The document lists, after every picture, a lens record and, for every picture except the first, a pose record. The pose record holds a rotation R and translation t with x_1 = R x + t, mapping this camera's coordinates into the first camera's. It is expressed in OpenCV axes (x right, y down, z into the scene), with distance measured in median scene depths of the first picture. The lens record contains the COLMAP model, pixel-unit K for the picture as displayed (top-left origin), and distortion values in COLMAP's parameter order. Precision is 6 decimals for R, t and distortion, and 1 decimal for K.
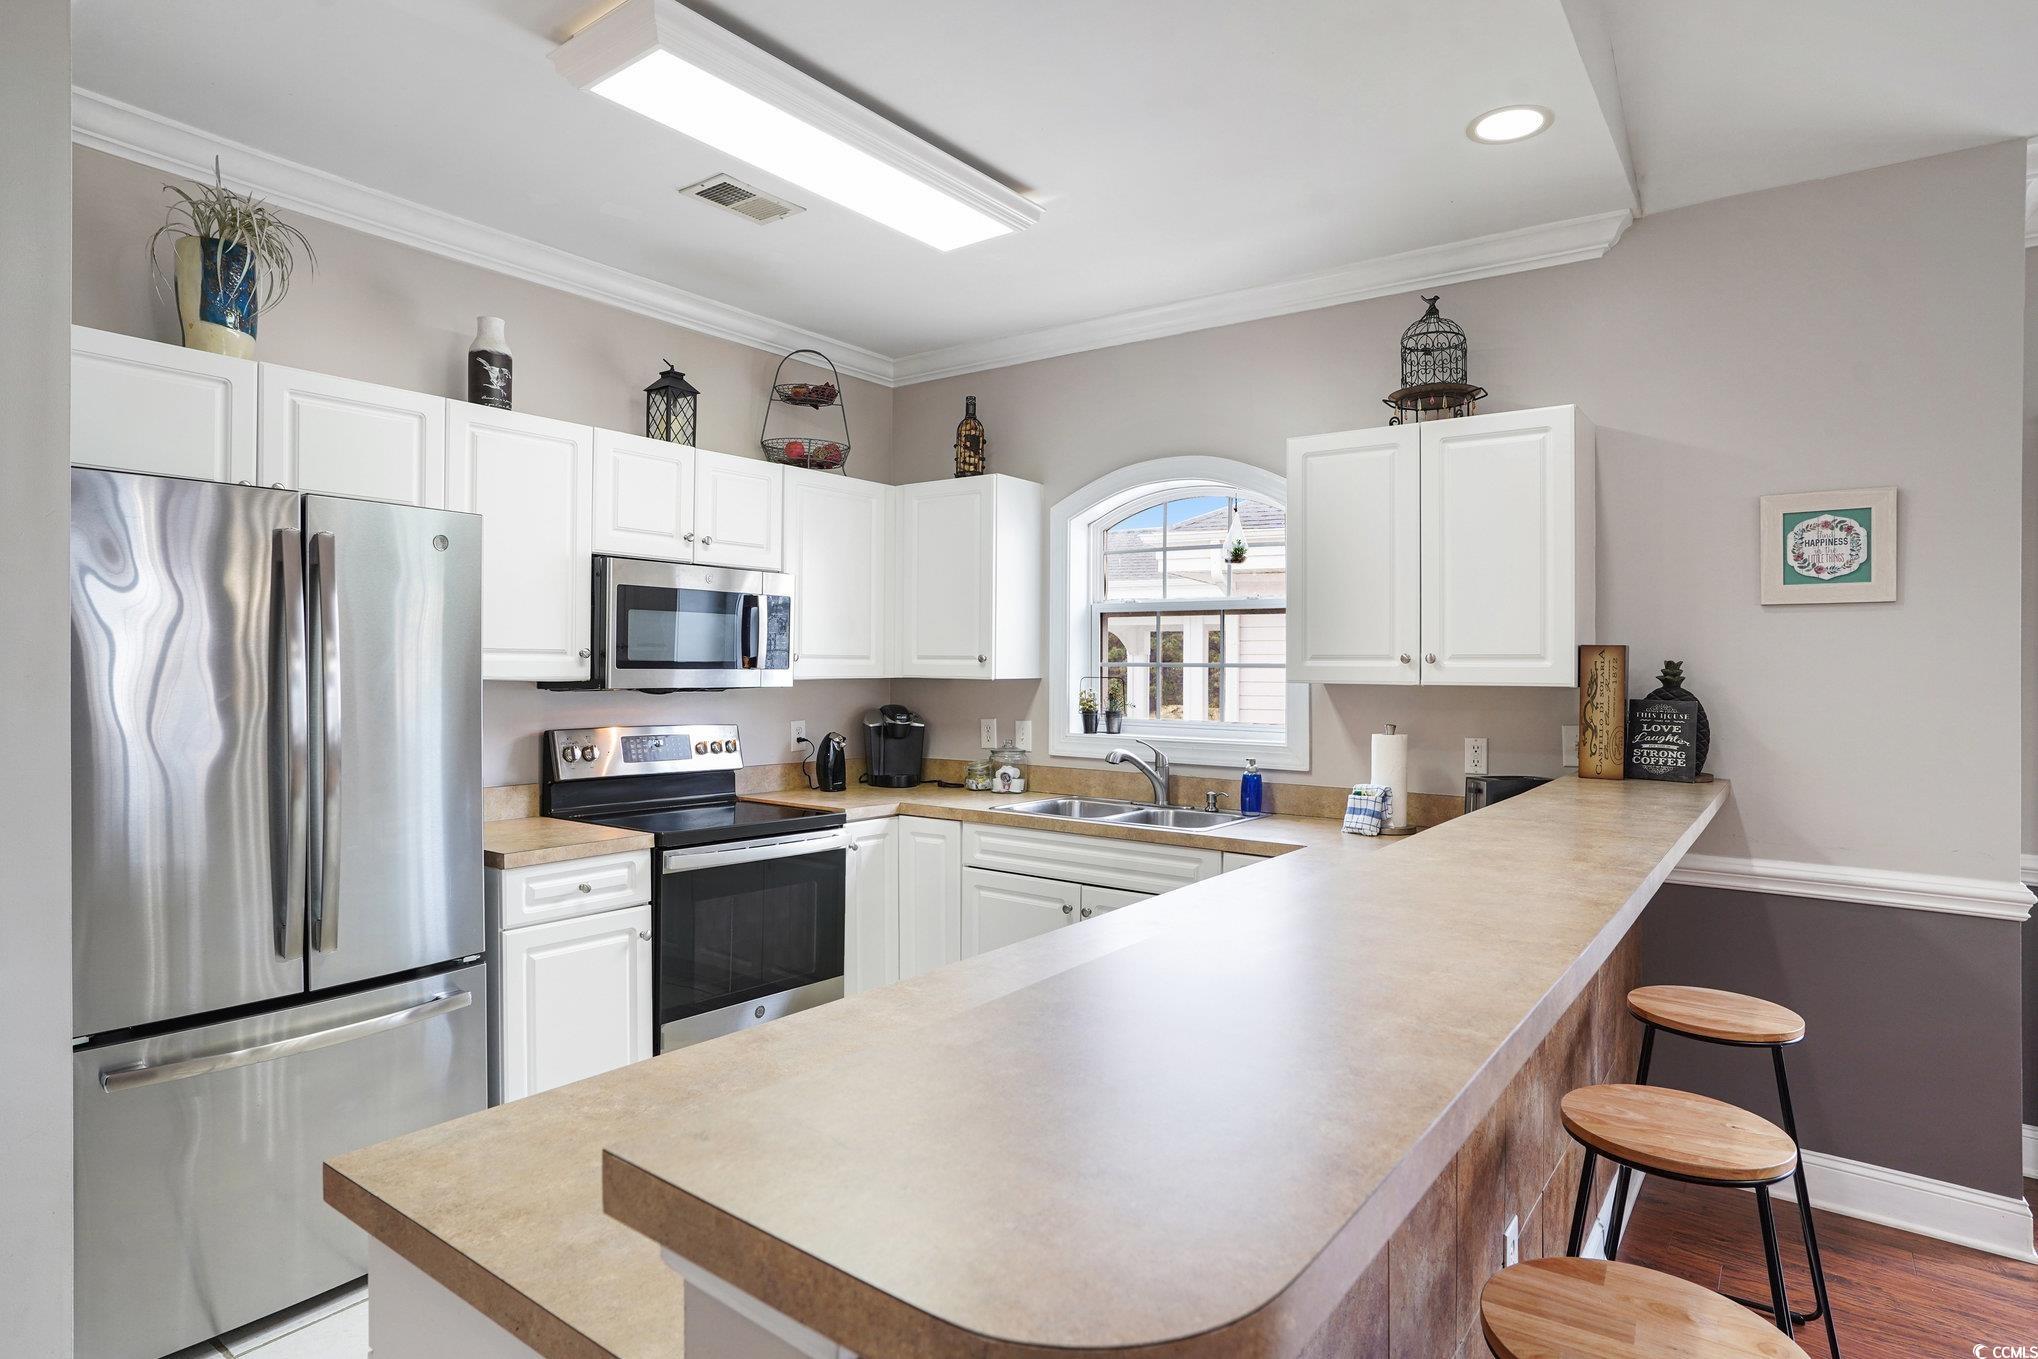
lens RADIAL K [[1104.3, 0, 1018.5], [0, 1104.3, 667.6], [0, 0, 1]] dist [-0.020324, 0.005499]
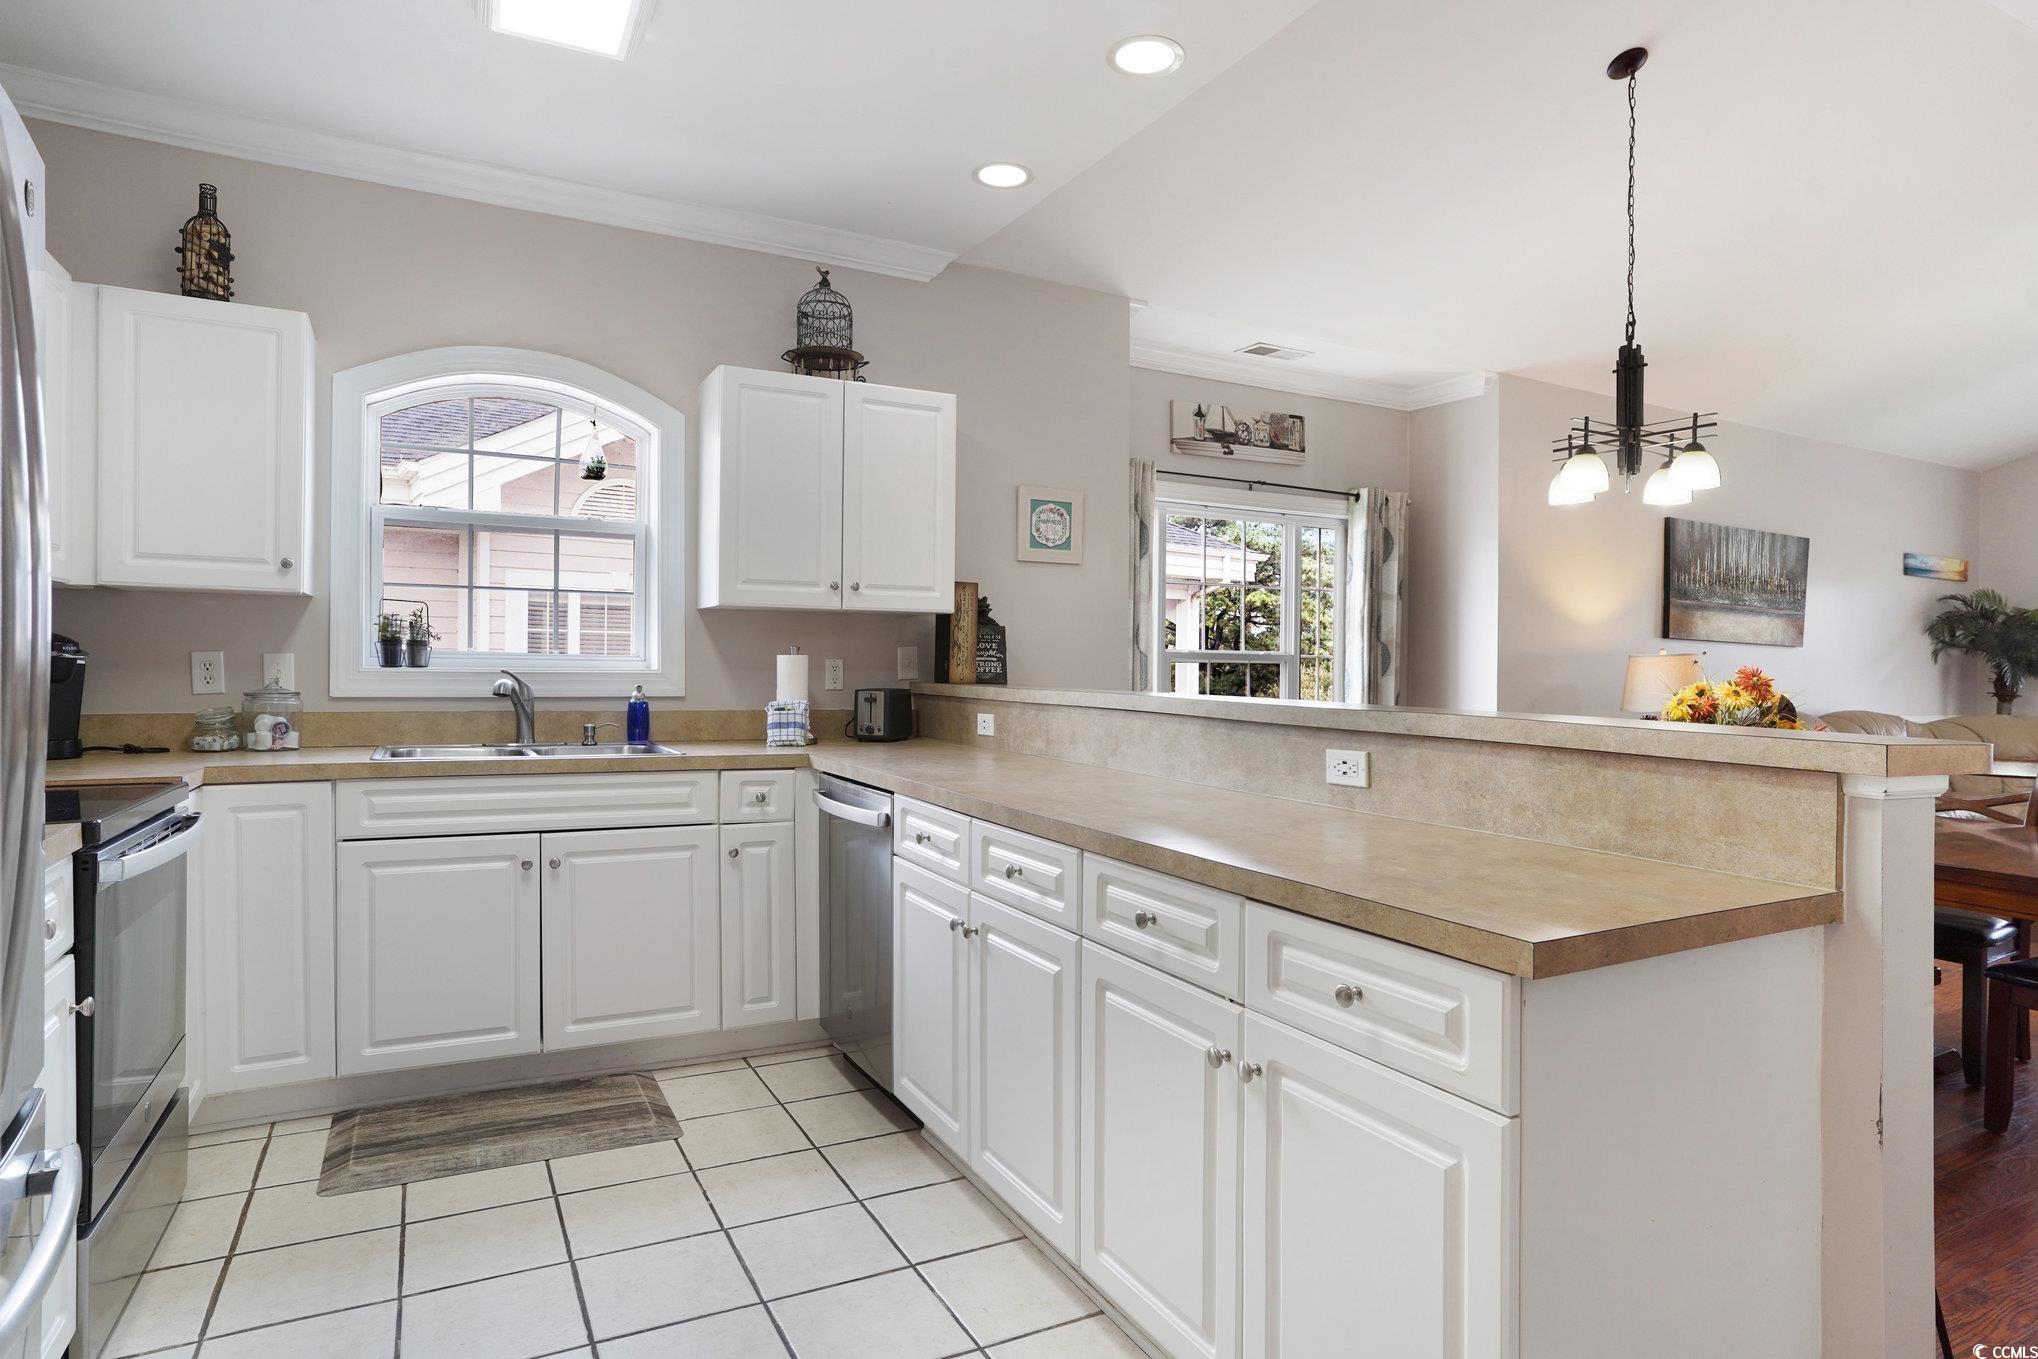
lens RADIAL K [[1104.3, 0, 1015.3], [0, 1104.3, 659.0], [0, 0, 1]] dist [-0.020324, 0.005499]
pose [[0.456618, -0.003051, 0.889657, -0.546794], [-0.010485, 0.999906, 0.008811, 0.052503], [-0.889601, -0.013351, 0.456544, 0.299344]]
